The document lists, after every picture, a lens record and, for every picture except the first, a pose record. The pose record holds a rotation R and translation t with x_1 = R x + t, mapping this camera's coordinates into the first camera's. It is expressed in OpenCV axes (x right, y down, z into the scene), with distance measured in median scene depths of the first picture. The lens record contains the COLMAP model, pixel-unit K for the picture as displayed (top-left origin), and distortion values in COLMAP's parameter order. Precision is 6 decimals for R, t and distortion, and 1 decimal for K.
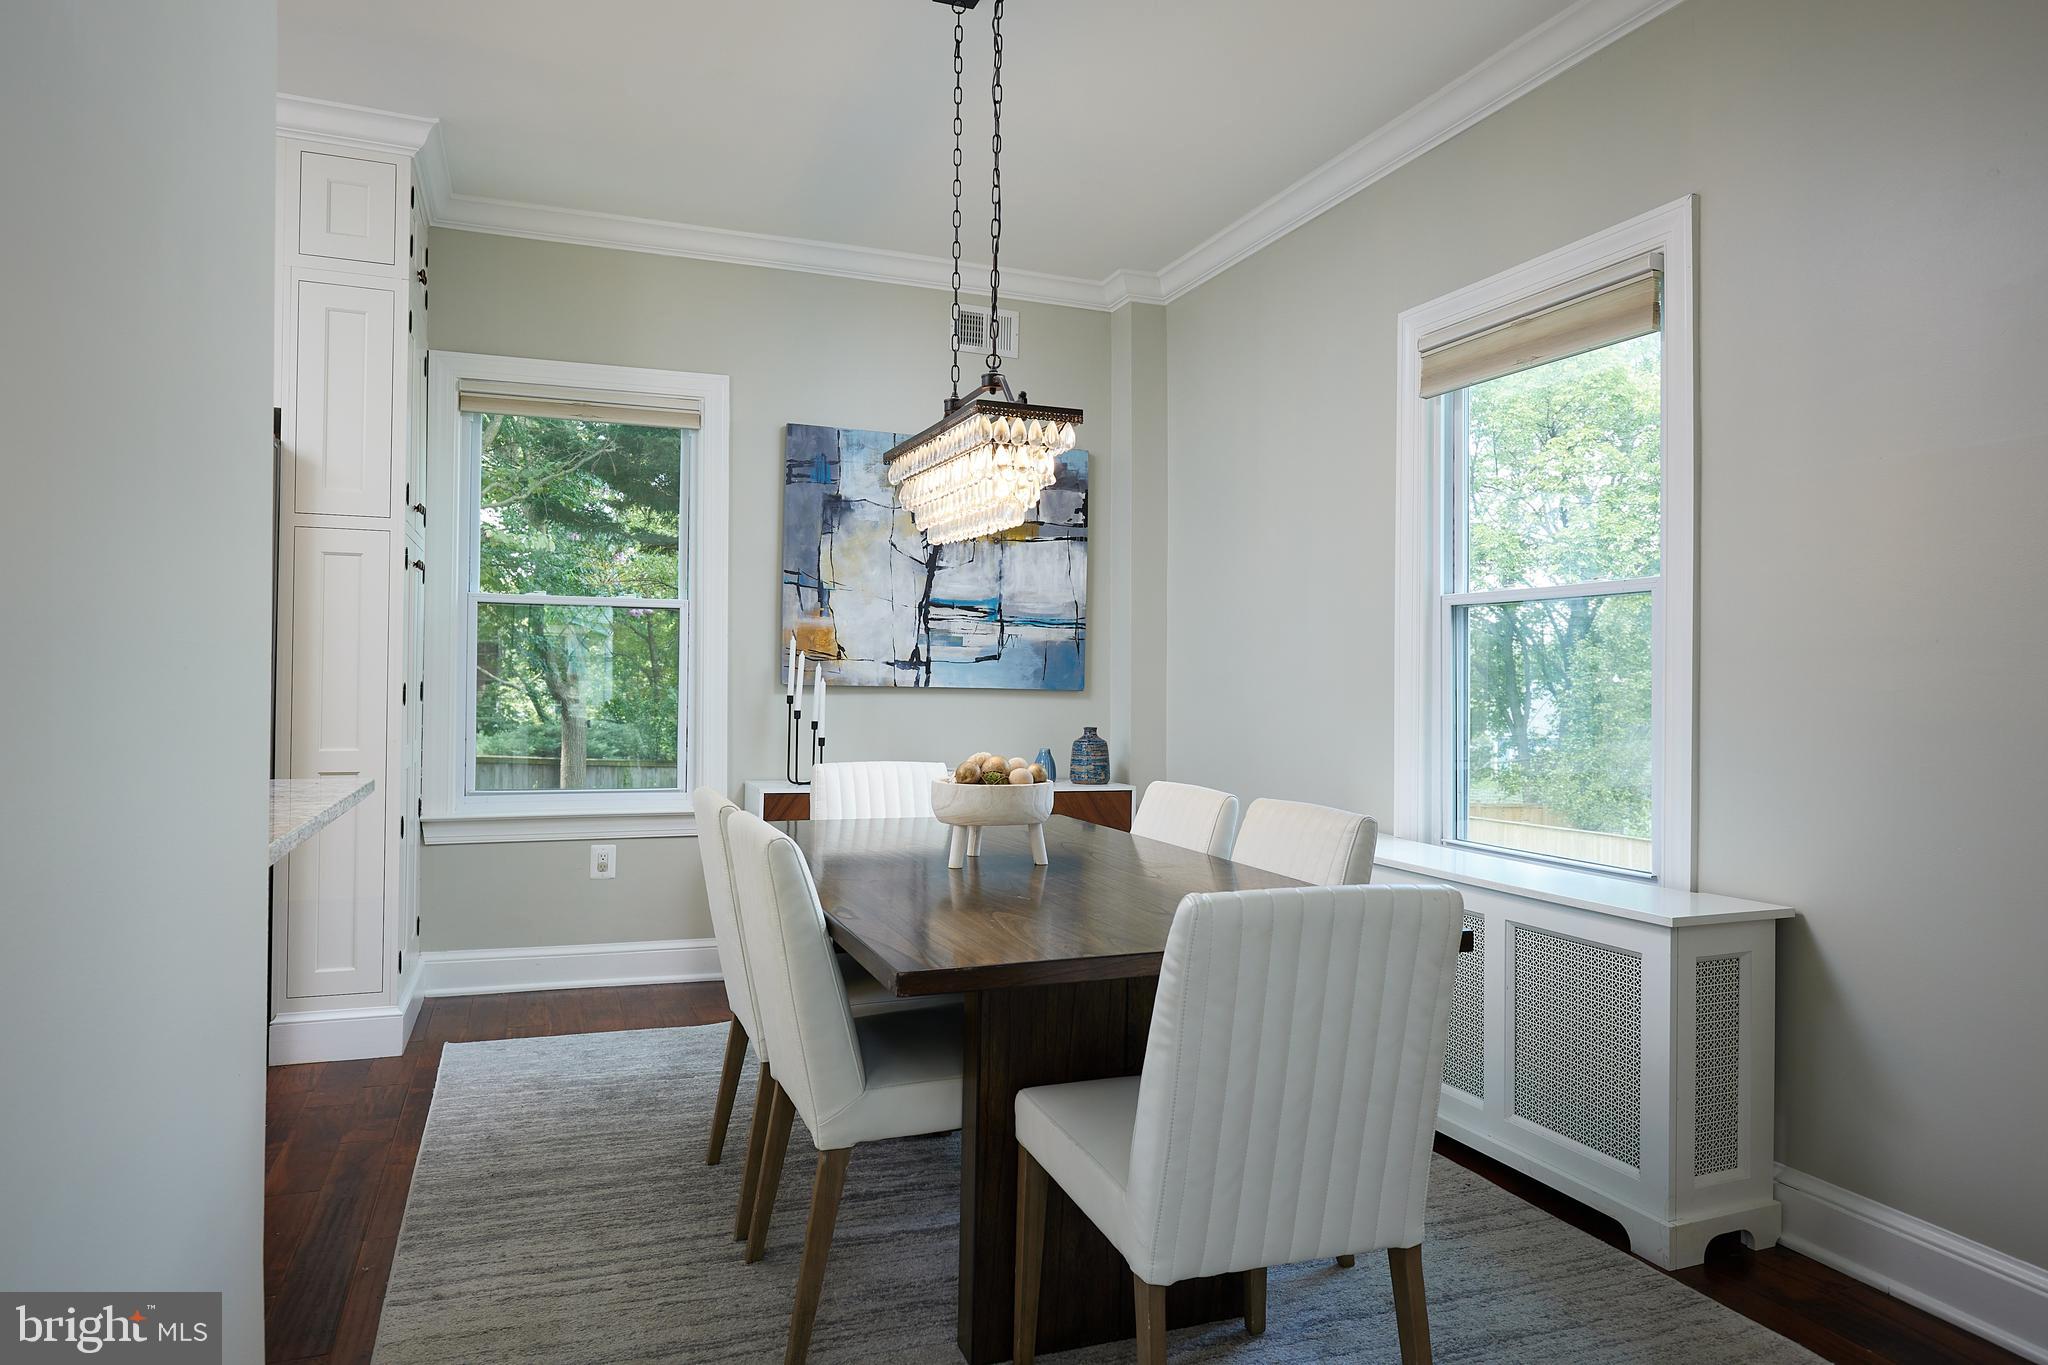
lens RADIAL K [[1311.5, 0, 1026.6], [0, 1311.5, 671.9], [0, 0, 1]] dist [-0.002253, -0.000574]
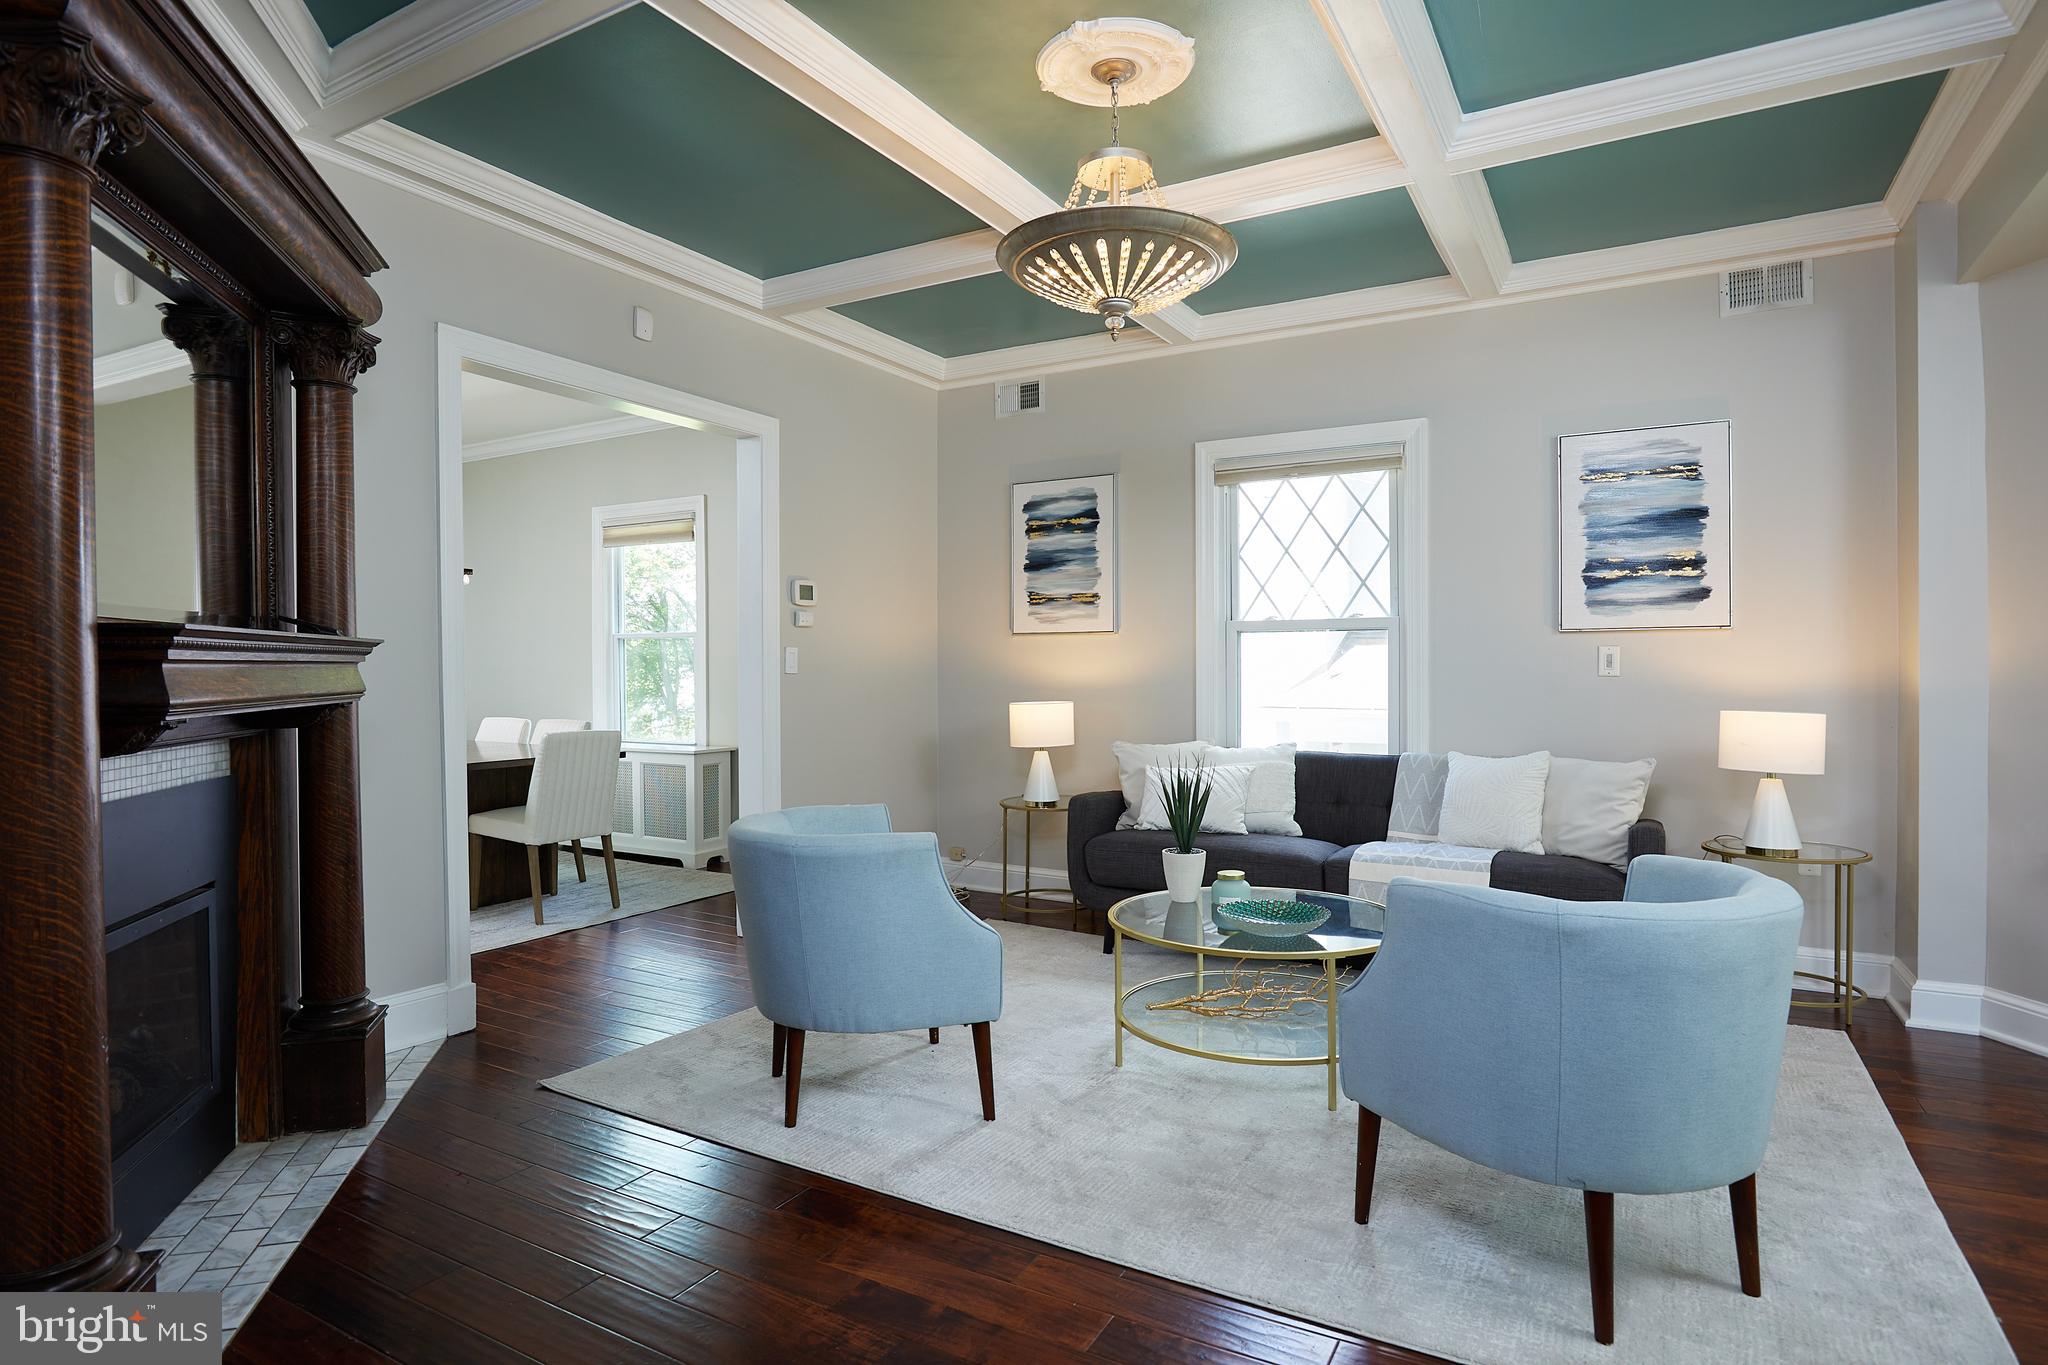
lens RADIAL K [[1085.8, 0, 1025.1], [0, 1085.8, 676.7], [0, 0, 1]] dist [-0.026762, 0.003701]
pose [[0.783518, -0.021347, 0.621003, -0.377906], [0.010036, 0.999714, 0.021703, -0.023577], [-0.621288, -0.010772, 0.783508, -1.191100]]
